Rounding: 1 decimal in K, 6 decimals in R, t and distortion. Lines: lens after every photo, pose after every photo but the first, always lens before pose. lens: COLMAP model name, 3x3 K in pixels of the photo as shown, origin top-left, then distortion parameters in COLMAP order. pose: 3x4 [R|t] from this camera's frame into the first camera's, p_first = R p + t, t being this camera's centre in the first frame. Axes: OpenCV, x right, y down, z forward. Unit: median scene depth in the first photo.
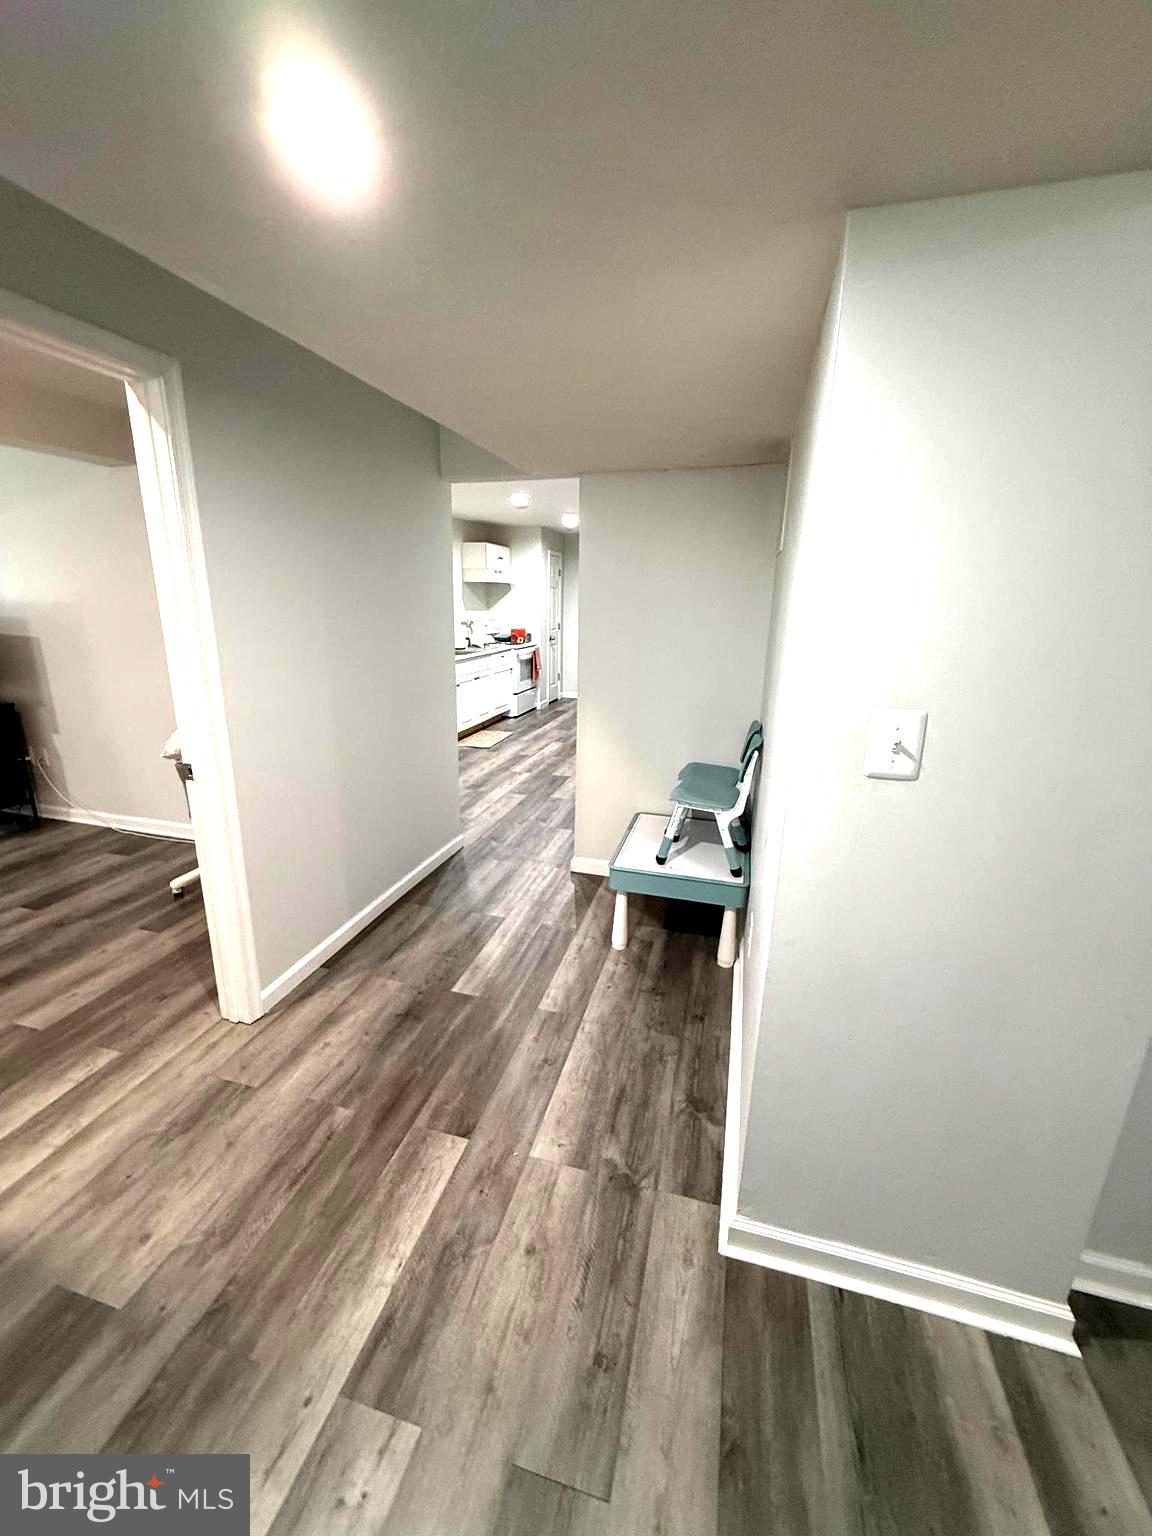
lens RADIAL K [[612.8, 0, 571.6], [0, 612.8, 768.2], [0, 0, 1]] dist [0.000505, -0.000154]
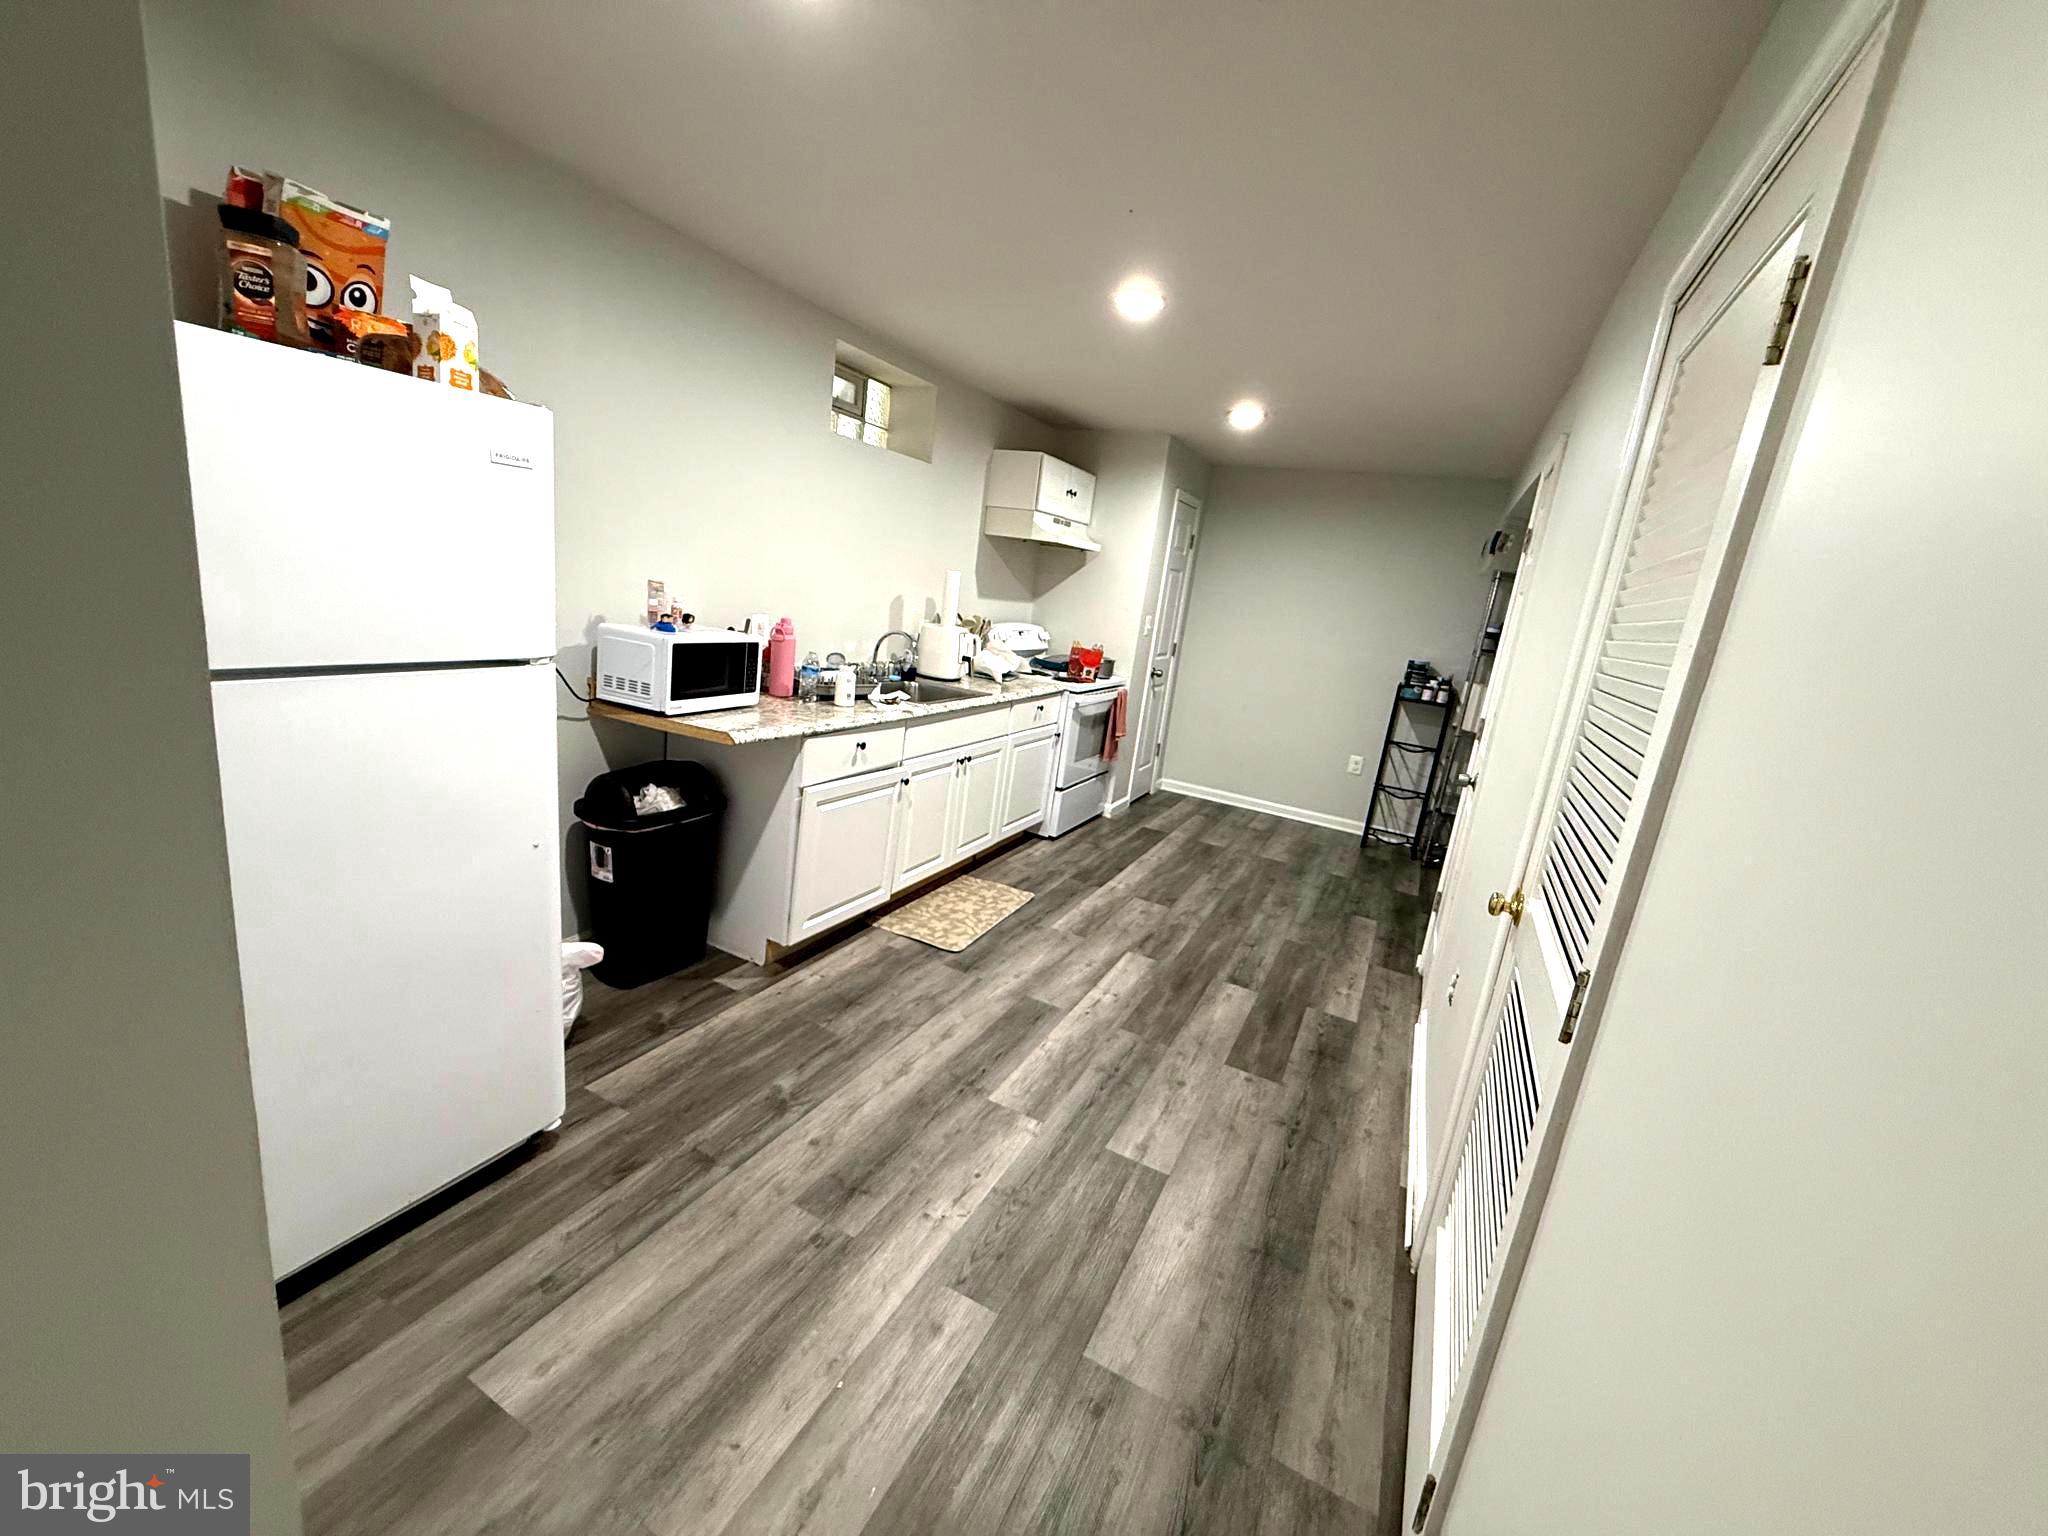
lens RADIAL K [[817.1, 0, 1025.4], [0, 817.1, 763.9], [0, 0, 1]] dist [0.000505, -0.000154]
pose [[0.977532, 0.142132, -0.155659, -0.026044], [-0.150907, 0.987476, -0.046032, -0.110271], [0.147167, 0.068487, 0.986738, 0.410550]]
